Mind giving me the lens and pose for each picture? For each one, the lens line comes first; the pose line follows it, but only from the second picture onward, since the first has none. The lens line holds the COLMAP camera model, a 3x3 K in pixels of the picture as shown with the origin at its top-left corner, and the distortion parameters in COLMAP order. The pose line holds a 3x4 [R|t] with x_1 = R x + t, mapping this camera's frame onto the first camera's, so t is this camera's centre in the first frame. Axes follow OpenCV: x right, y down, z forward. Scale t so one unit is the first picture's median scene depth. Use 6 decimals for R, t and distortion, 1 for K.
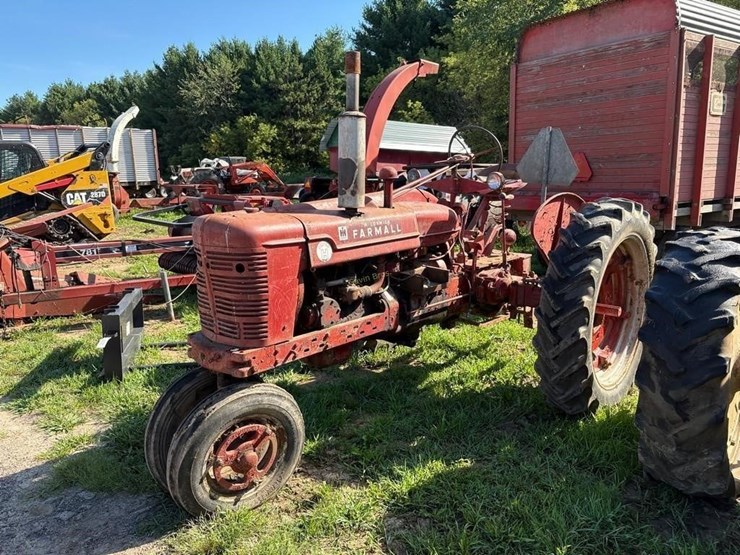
lens RADIAL K [[544.8, 0, 367.5], [0, 544.8, 269.9], [0, 0, 1]] dist [0.050226, -0.051314]
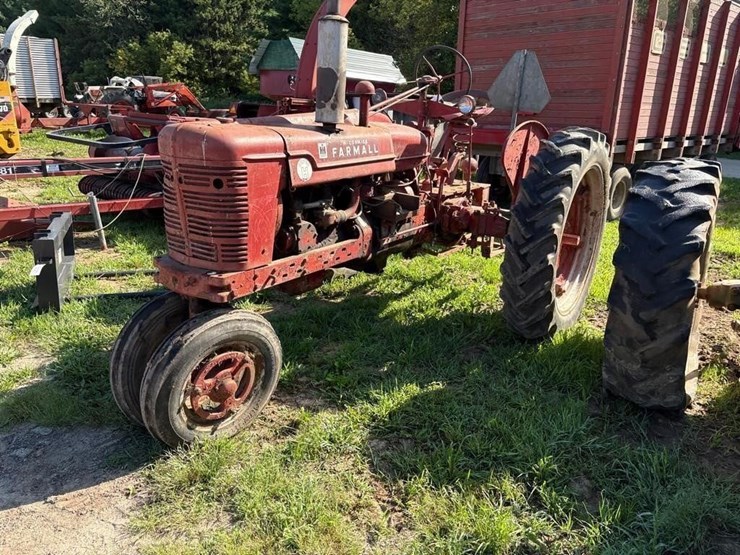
lens RADIAL K [[544.8, 0, 367.5], [0, 544.8, 269.9], [0, 0, 1]] dist [0.050226, -0.051314]
pose [[0.989502, 0.002270, 0.144501, -0.091240], [-0.018839, 0.993371, 0.113401, 0.023961], [-0.143286, -0.114933, 0.982985, 0.043294]]
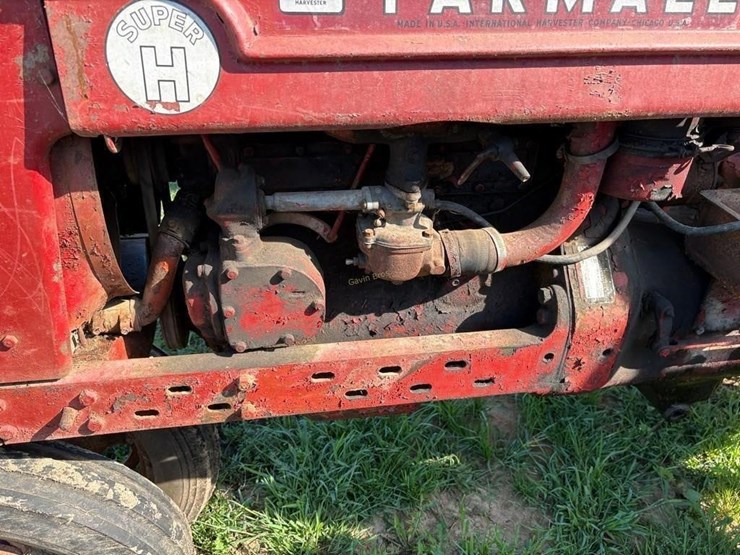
lens RADIAL K [[542.5, 0, 367.1], [0, 542.5, 283.2], [0, 0, 1]] dist [0.048799, -0.042193]
pose [[0.776765, 0.341541, -0.529137, 0.095972], [-0.131002, 0.909425, 0.394696, -0.041215], [0.616015, -0.237268, 0.751152, 0.743174]]
